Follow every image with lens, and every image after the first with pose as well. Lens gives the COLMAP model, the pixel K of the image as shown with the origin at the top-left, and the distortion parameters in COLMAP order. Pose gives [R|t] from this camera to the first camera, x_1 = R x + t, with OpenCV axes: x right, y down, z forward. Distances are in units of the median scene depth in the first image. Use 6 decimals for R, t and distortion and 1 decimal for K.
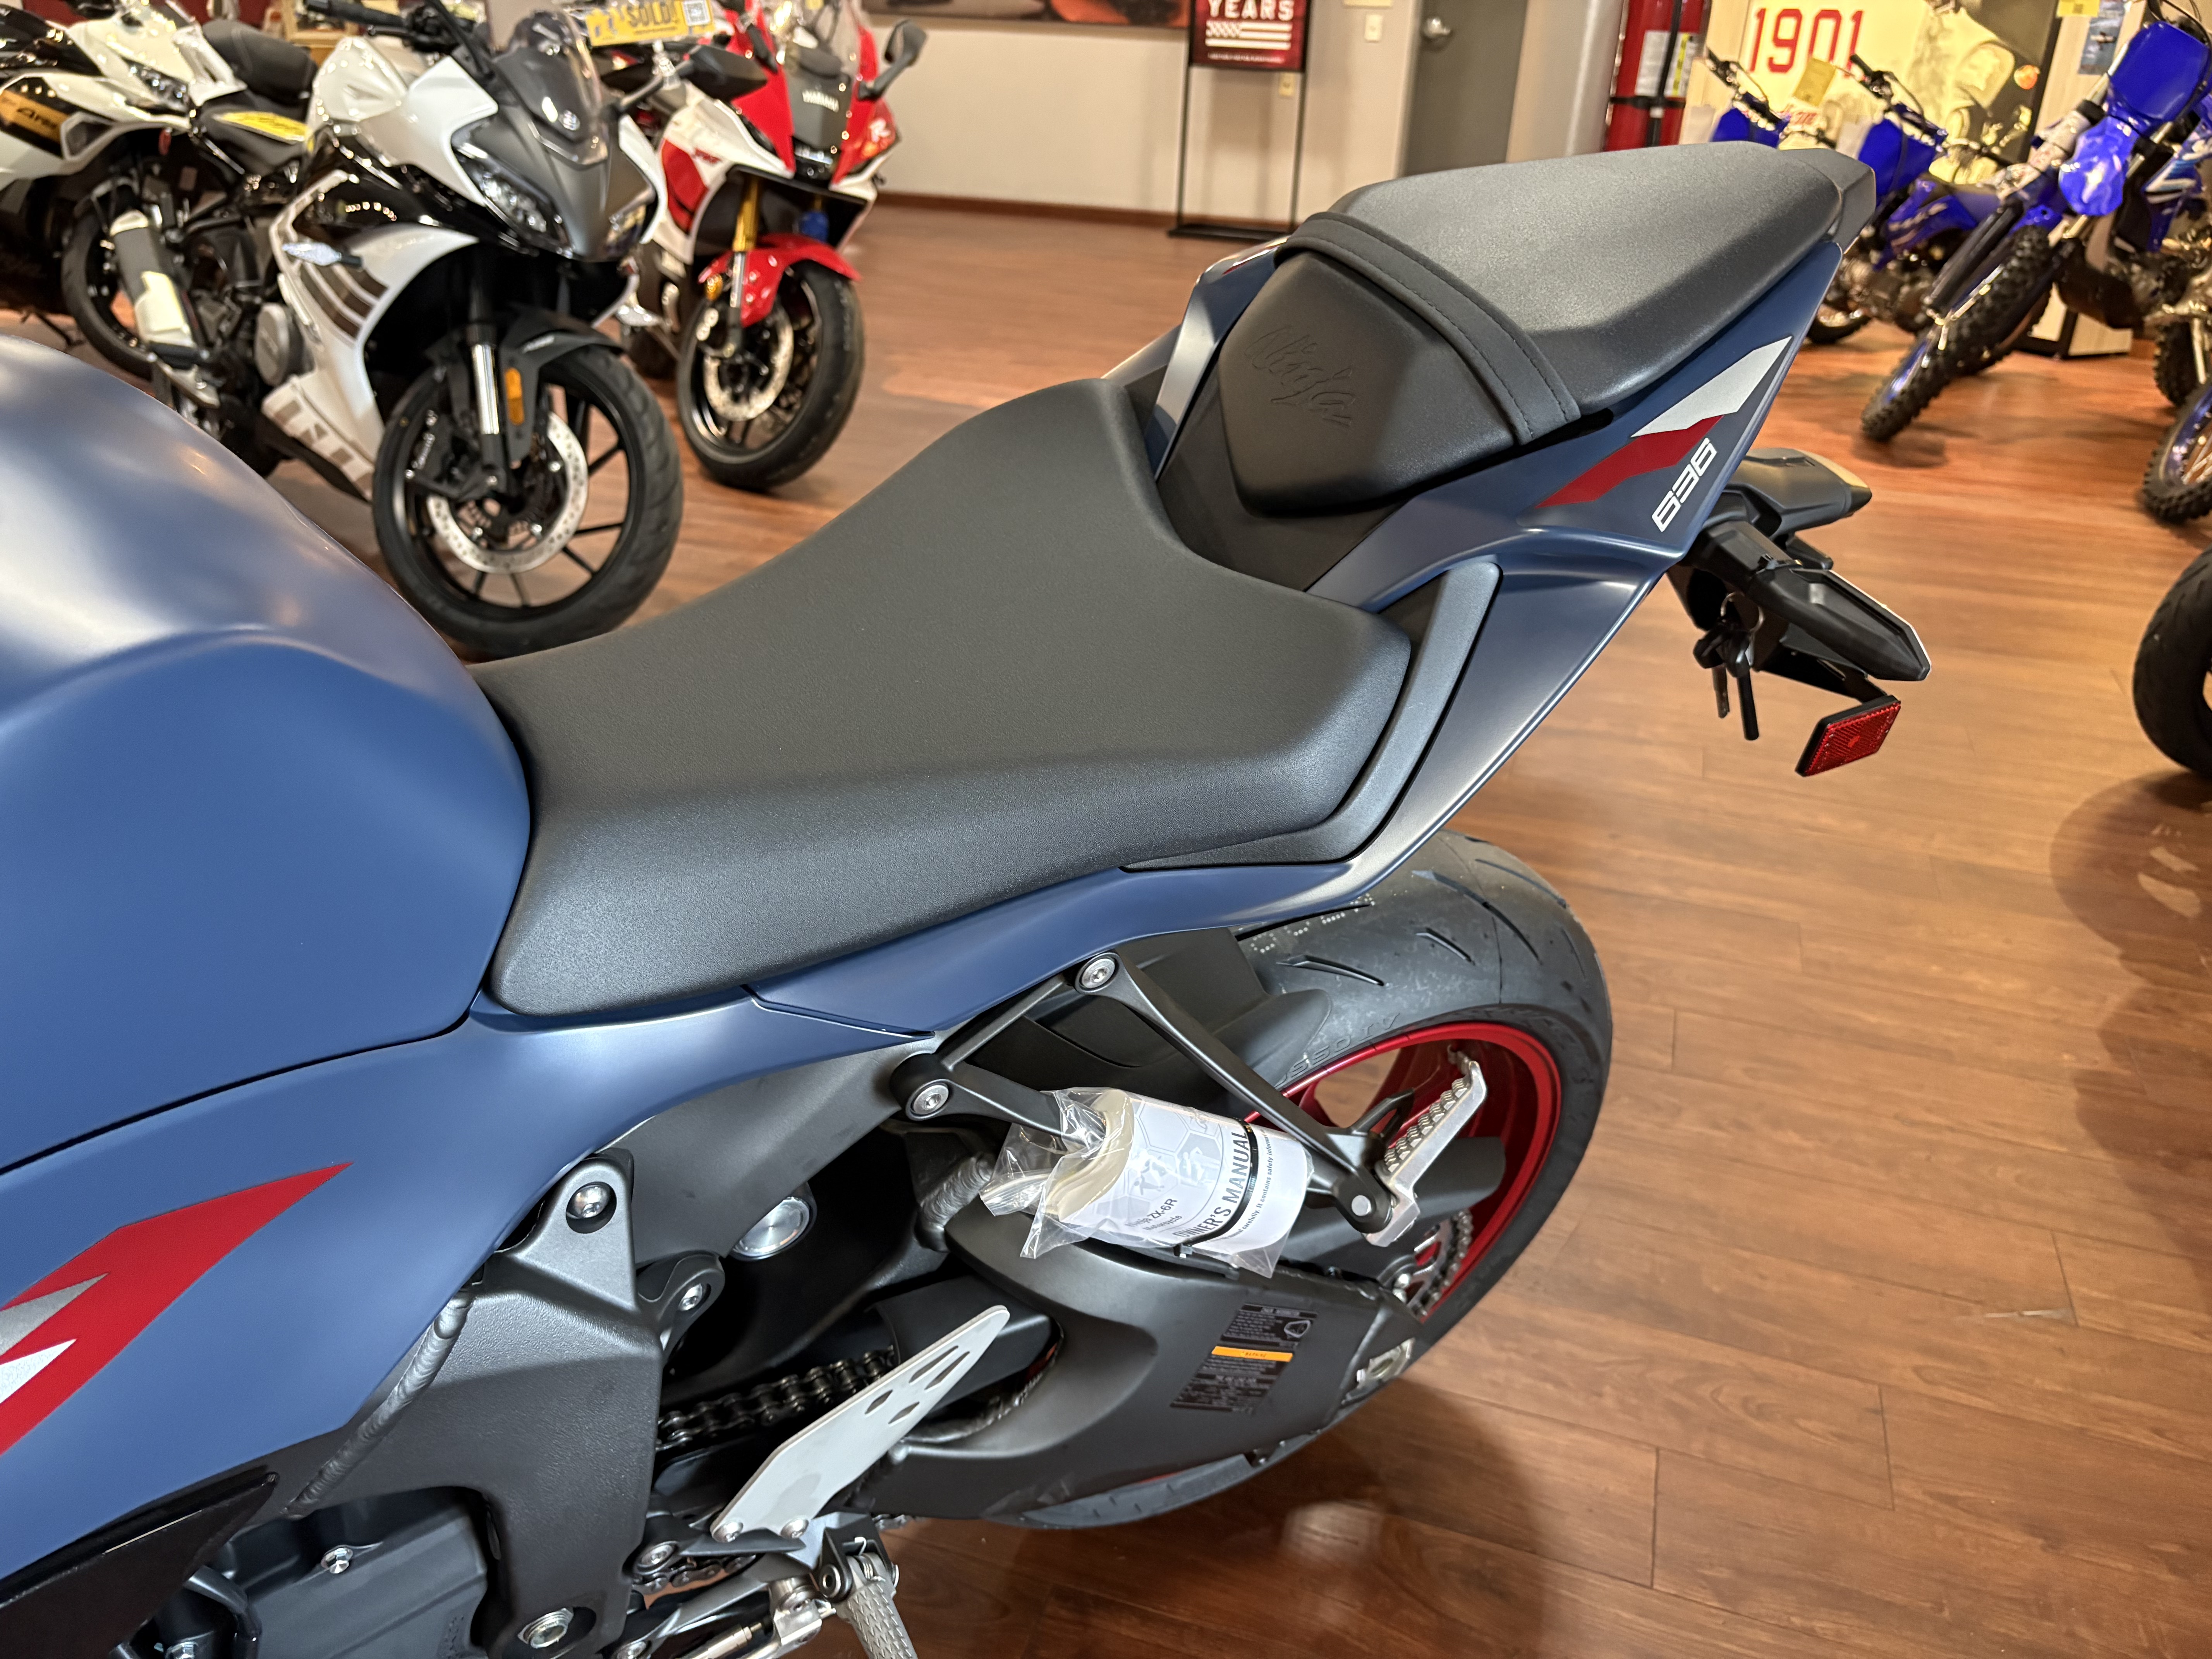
lens RADIAL K [[1697.2, 0, 1121.5], [0, 1697.2, 817.0], [0, 0, 1]] dist [0.040167, -0.041822]
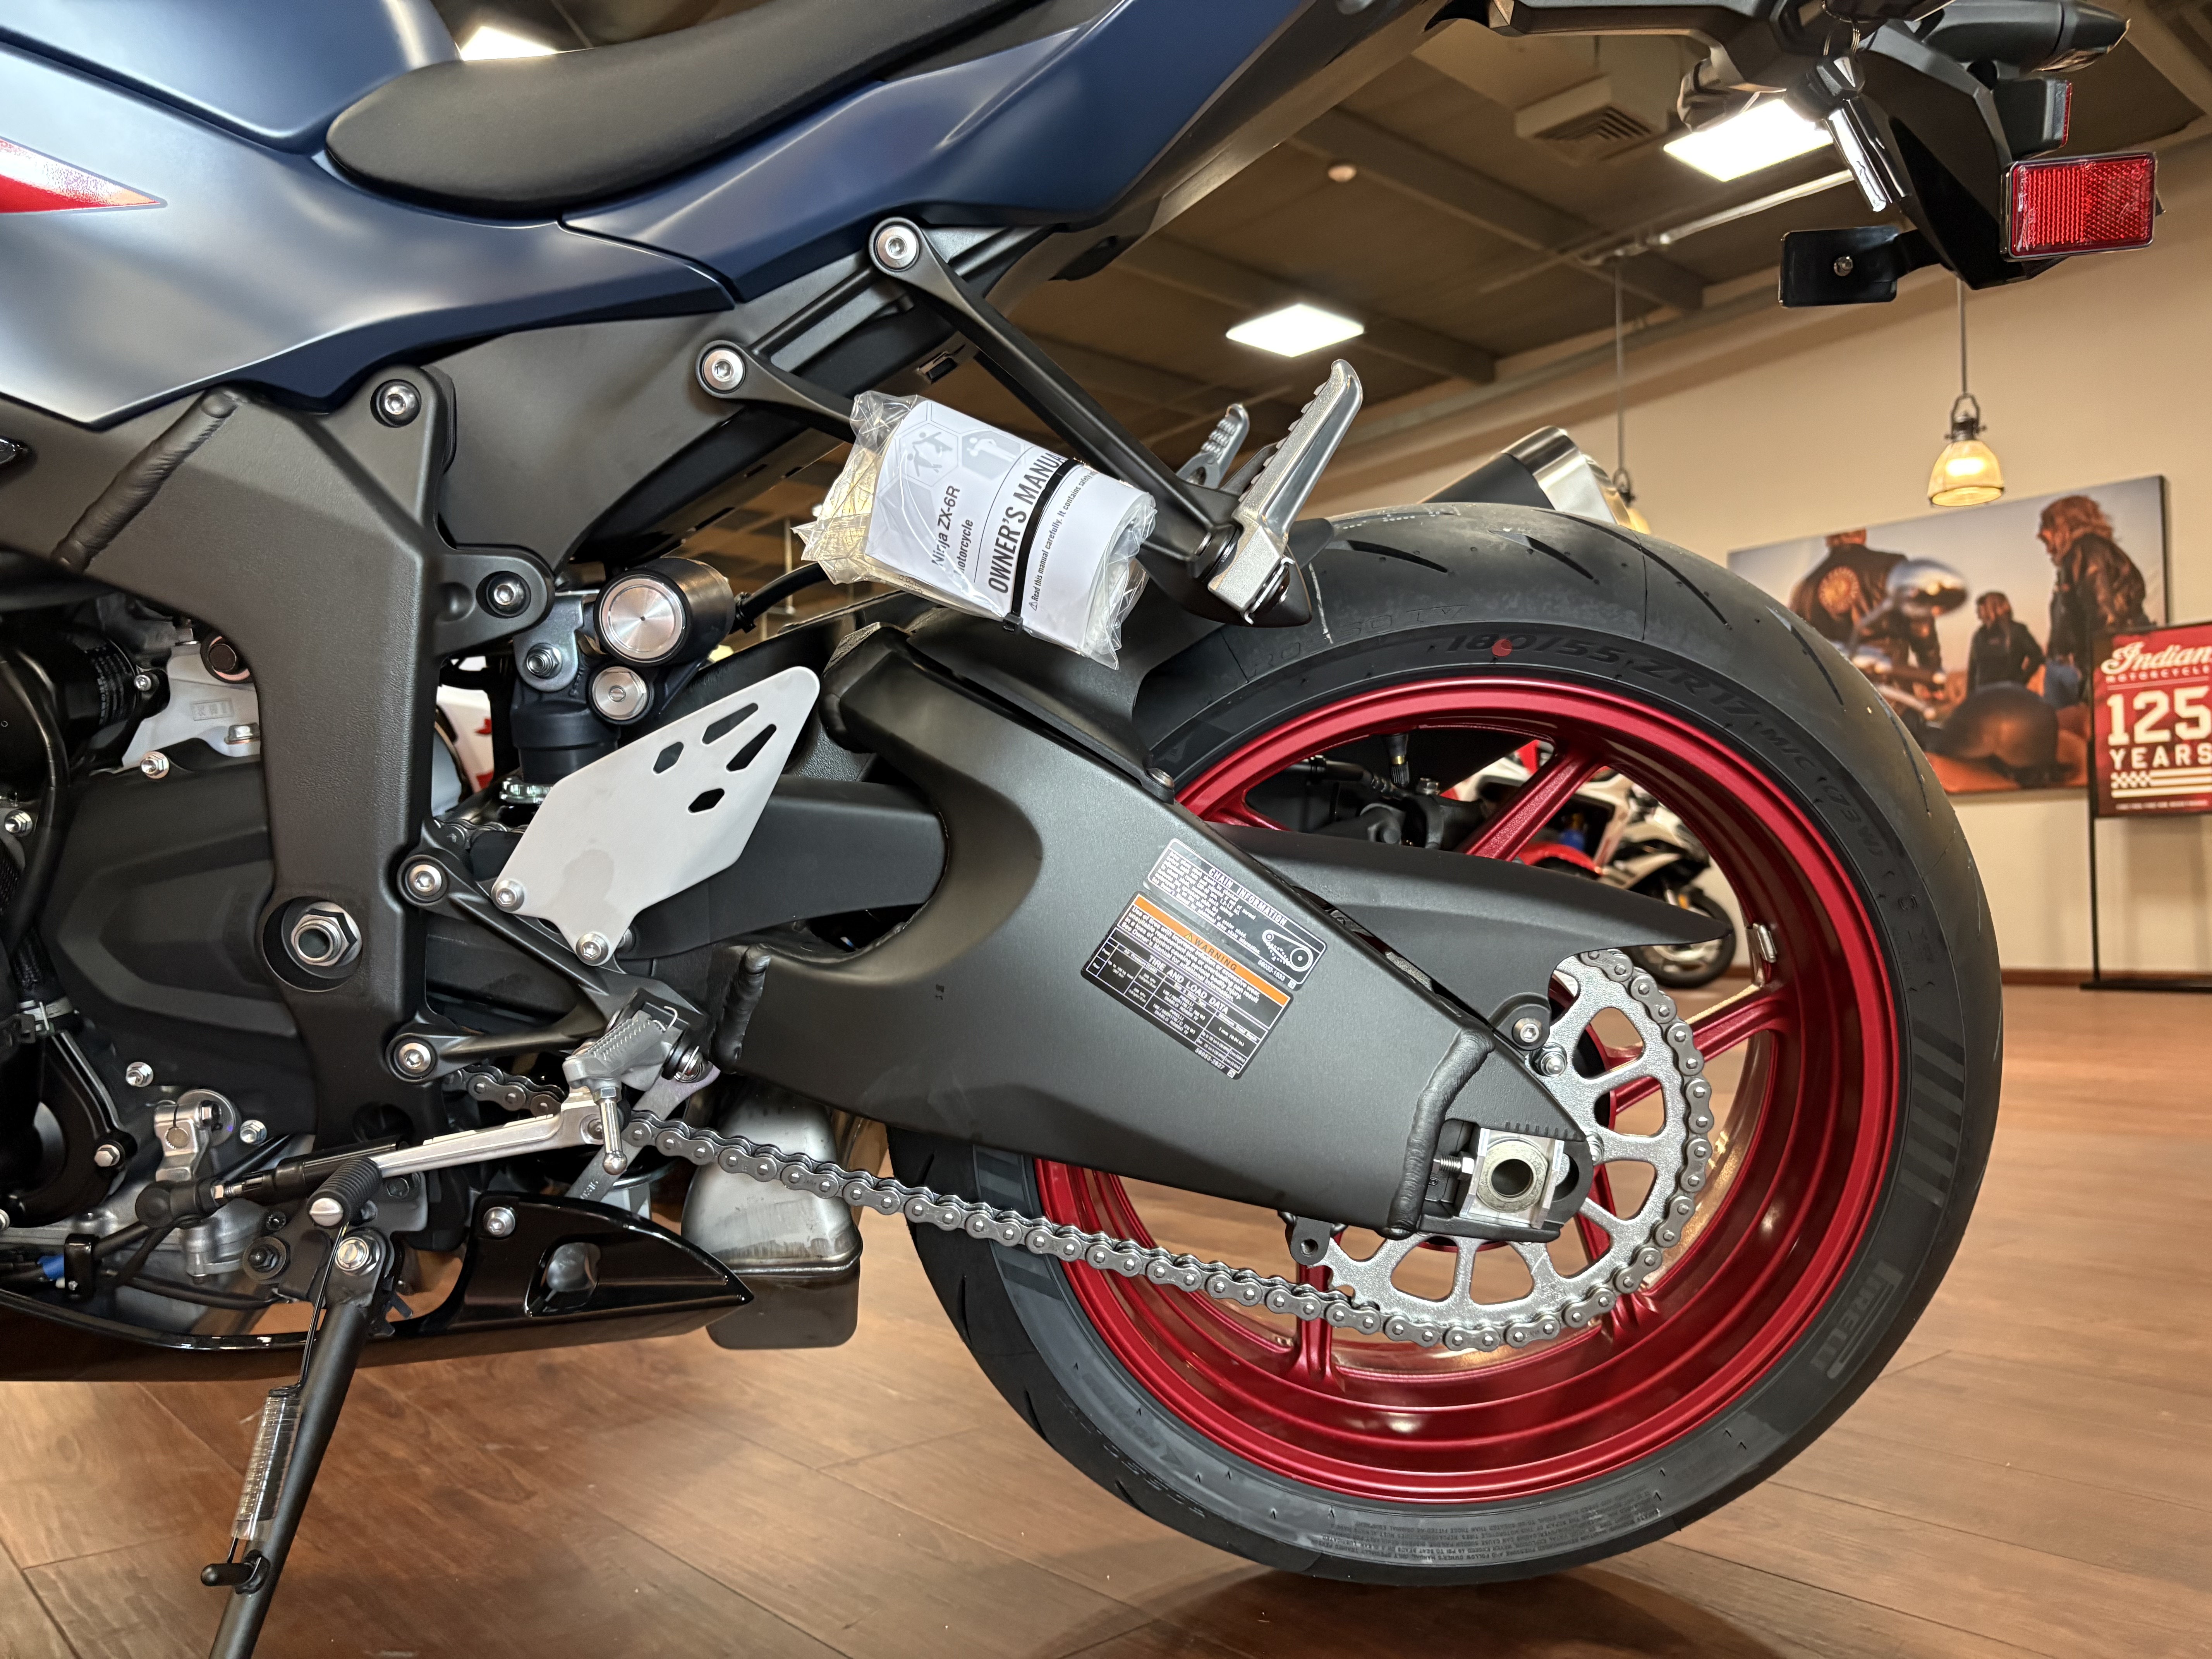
lens RADIAL K [[1697.2, 0, 1116.5], [0, 1697.2, 828.5], [0, 0, 1]] dist [0.040167, -0.041822]
pose [[0.861590, -0.075384, -0.501976, 0.194970], [-0.176310, 0.882898, -0.435208, 0.274949], [0.476002, 0.463474, 0.747405, 0.170393]]
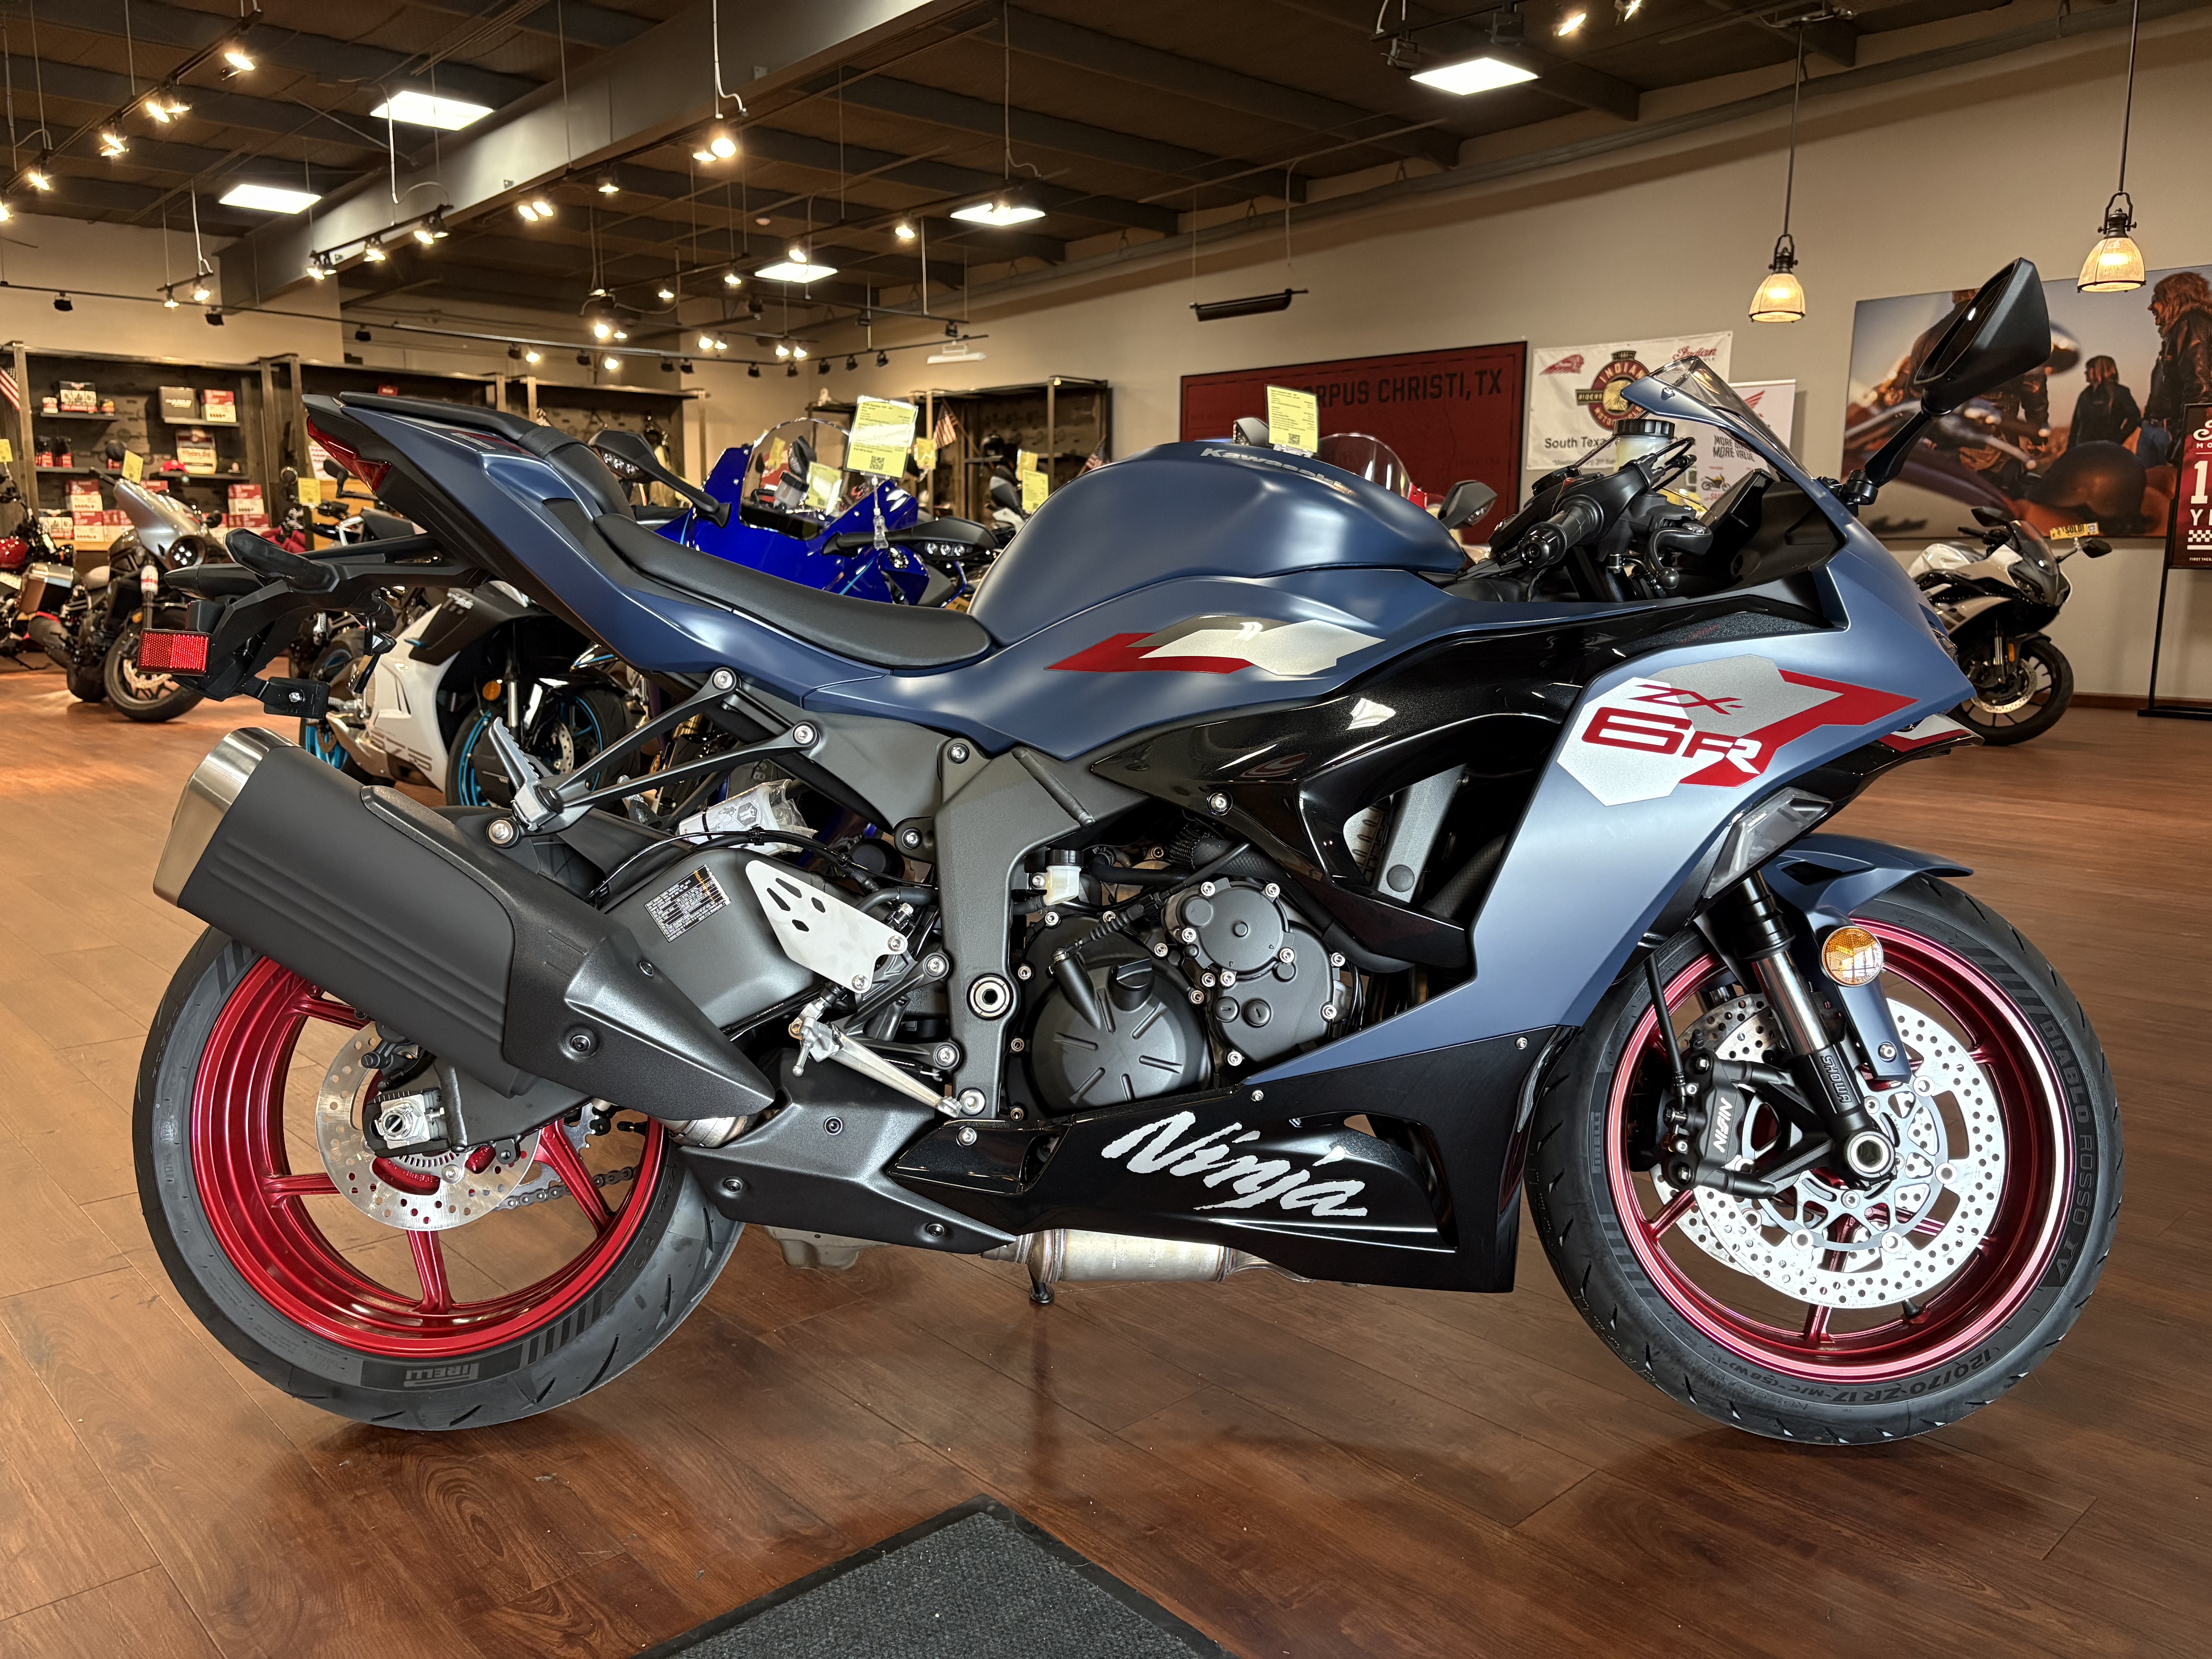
lens RADIAL K [[1697.2, 0, 1102.5], [0, 1697.2, 821.0], [0, 0, 1]] dist [0.040167, -0.041822]
pose [[0.880428, 0.039586, -0.472525, -0.126051], [-0.175167, 0.953175, -0.246525, 0.407763], [0.440640, 0.299818, 0.846136, -0.672012]]
